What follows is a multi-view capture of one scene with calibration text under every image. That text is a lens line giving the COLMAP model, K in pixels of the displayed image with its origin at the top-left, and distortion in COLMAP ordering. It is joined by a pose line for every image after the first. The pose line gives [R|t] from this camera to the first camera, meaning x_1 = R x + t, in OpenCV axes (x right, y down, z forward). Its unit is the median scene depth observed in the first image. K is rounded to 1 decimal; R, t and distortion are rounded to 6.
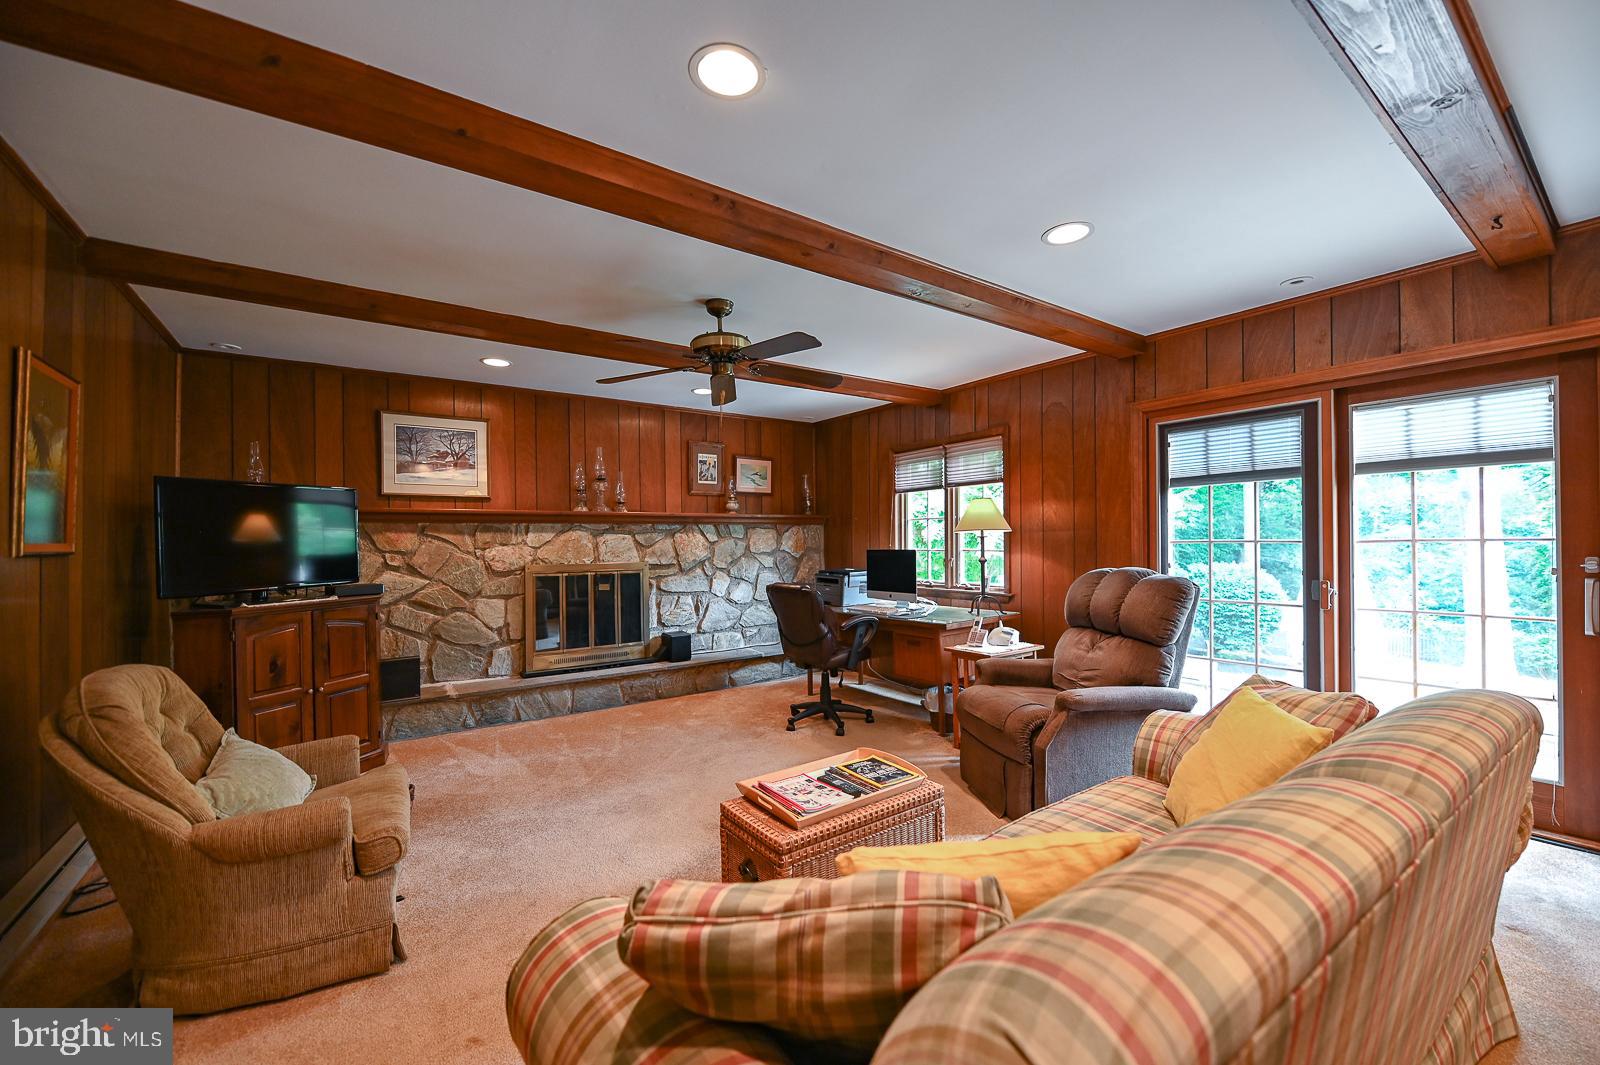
lens RADIAL K [[640.1, 0, 810.6], [0, 640.1, 541.9], [0, 0, 1]] dist [-0.004427, -0.001055]
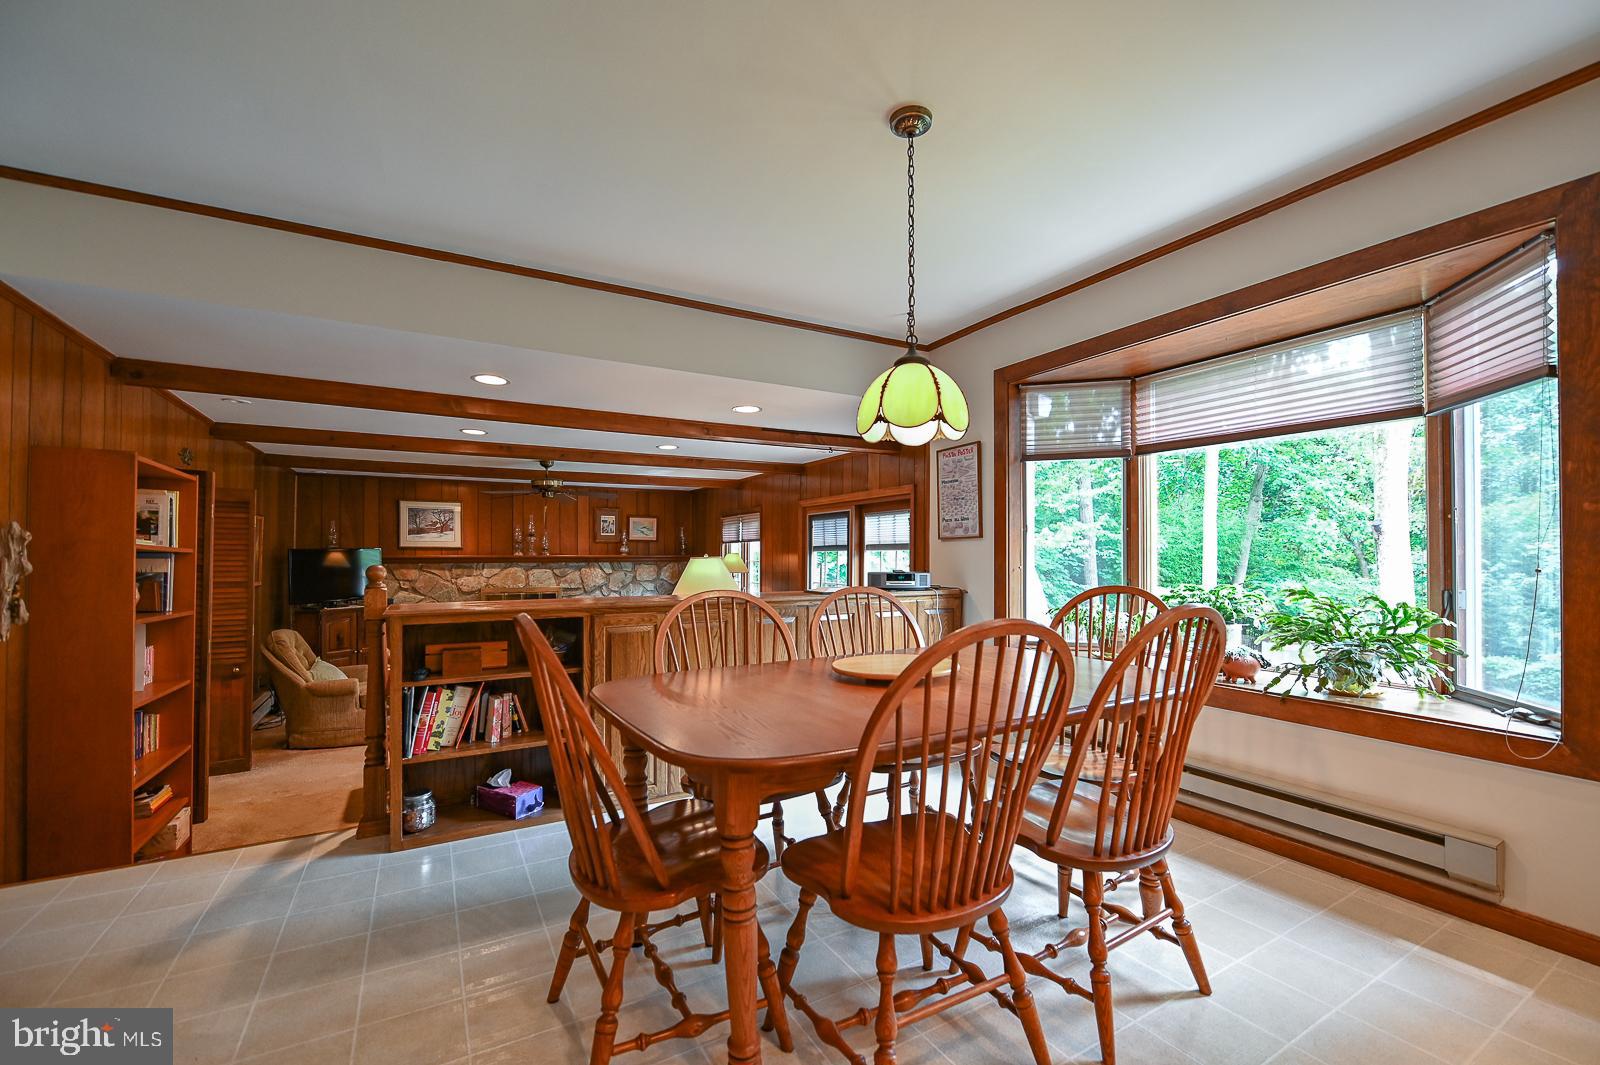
lens RADIAL K [[660.2, 0, 801.6], [0, 660.2, 553.4], [0, 0, 1]] dist [-0.000783, -0.000201]
pose [[0.993970, 0.010644, -0.109134, 0.615905], [-0.010963, 0.999937, -0.002326, -0.064029], [0.109103, 0.003509, 0.994024, -0.673493]]
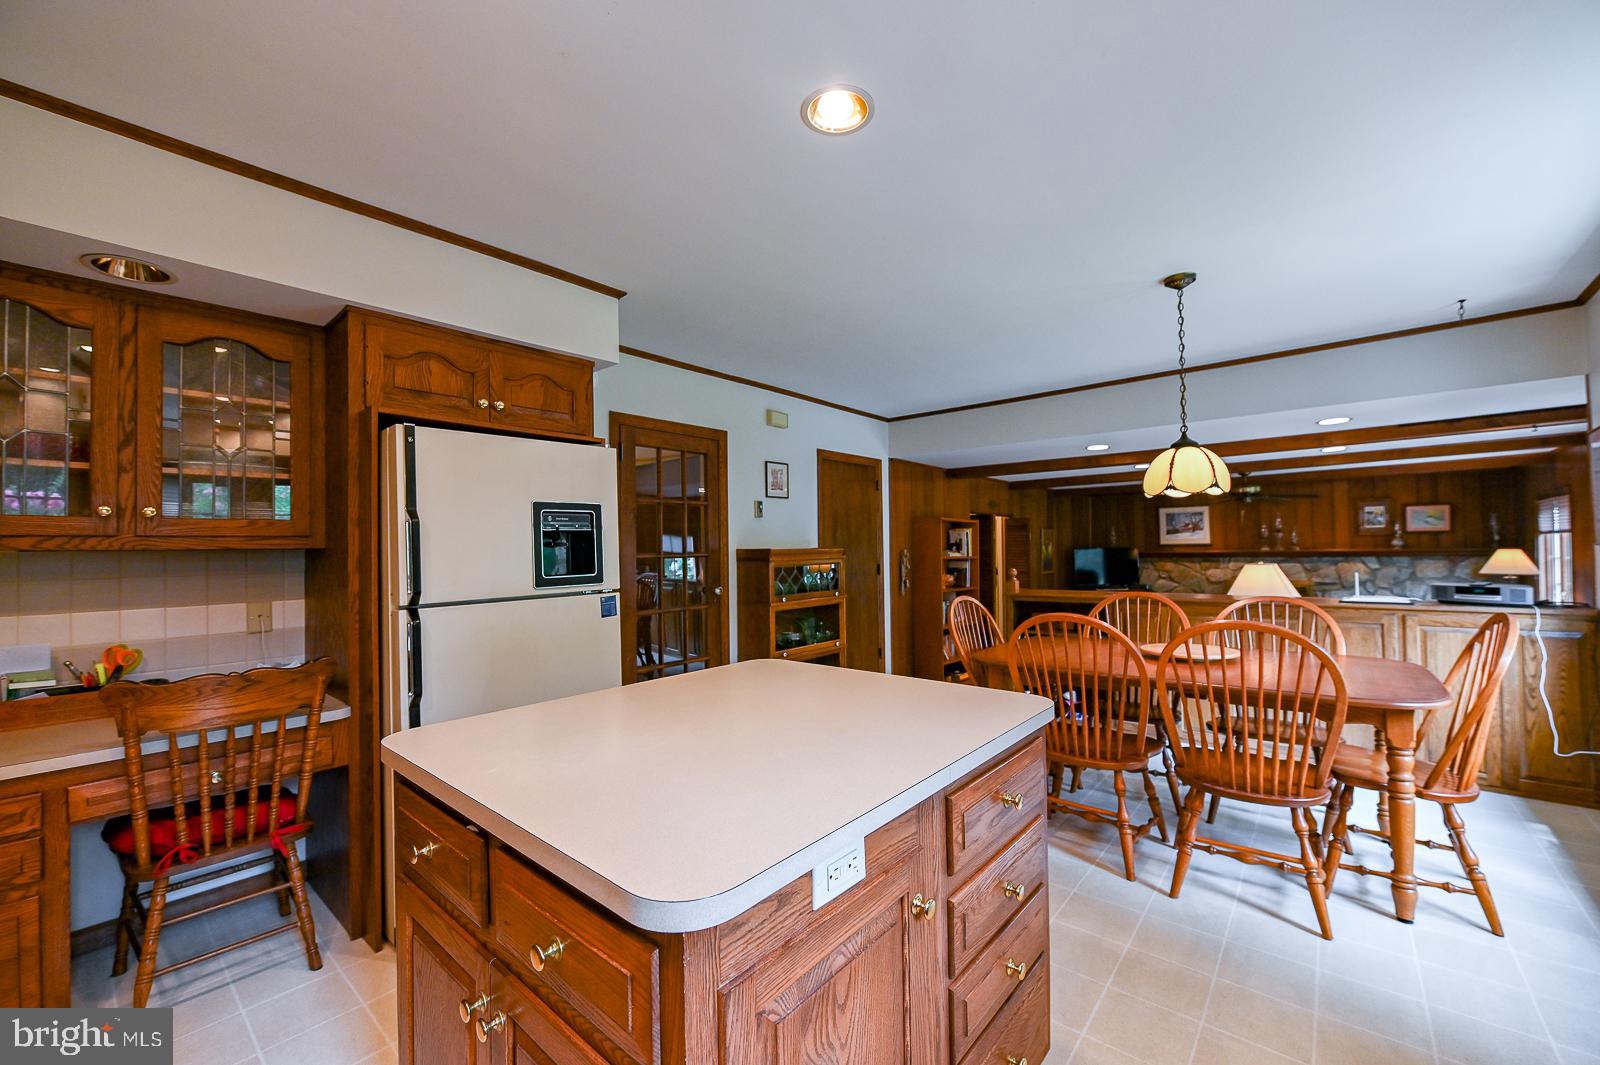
lens RADIAL K [[640.1, 0, 810.6], [0, 640.1, 541.9], [0, 0, 1]] dist [-0.004427, -0.001055]
pose [[0.254653, -0.000901, -0.967032, 1.155959], [0.014067, 0.999897, 0.002773, -0.105086], [0.966930, -0.014310, 0.254639, -0.739689]]
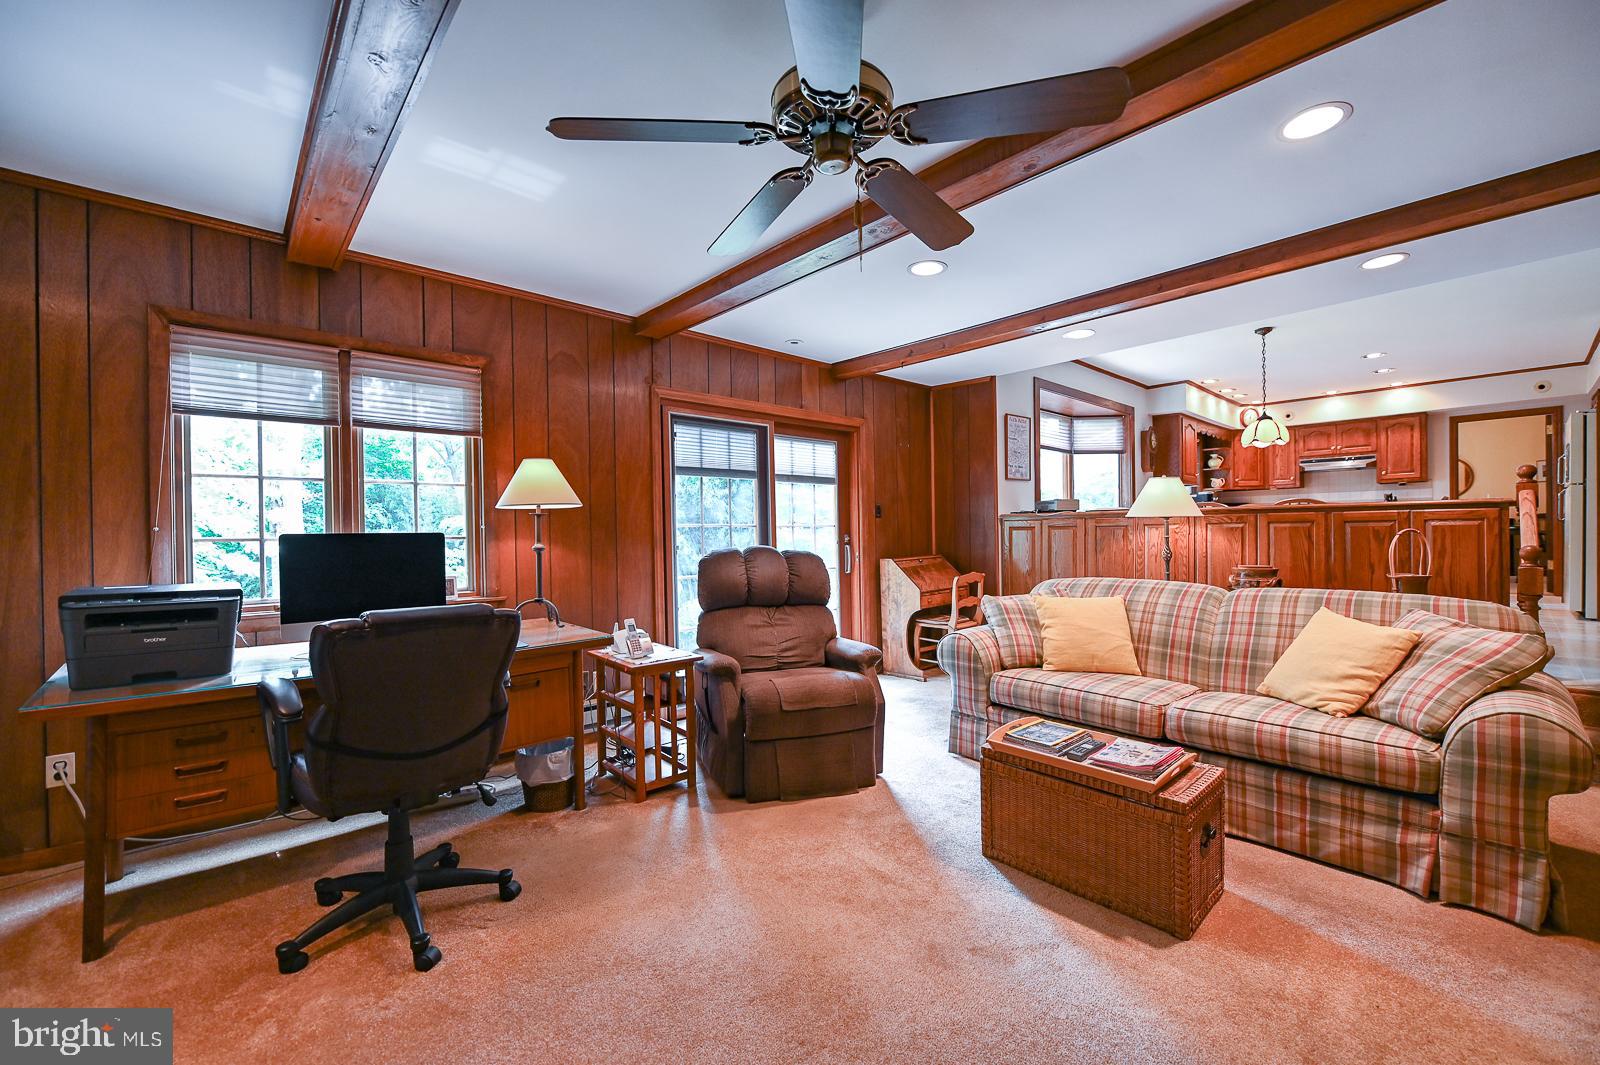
lens RADIAL K [[640.1, 0, 810.6], [0, 640.1, 541.9], [0, 0, 1]] dist [-0.004427, -0.001055]
pose [[-0.116667, -0.000912, 0.993171, -0.438789], [0.013640, 0.999904, 0.002520, 0.023077], [-0.993077, 0.013841, -0.116643, 0.751777]]
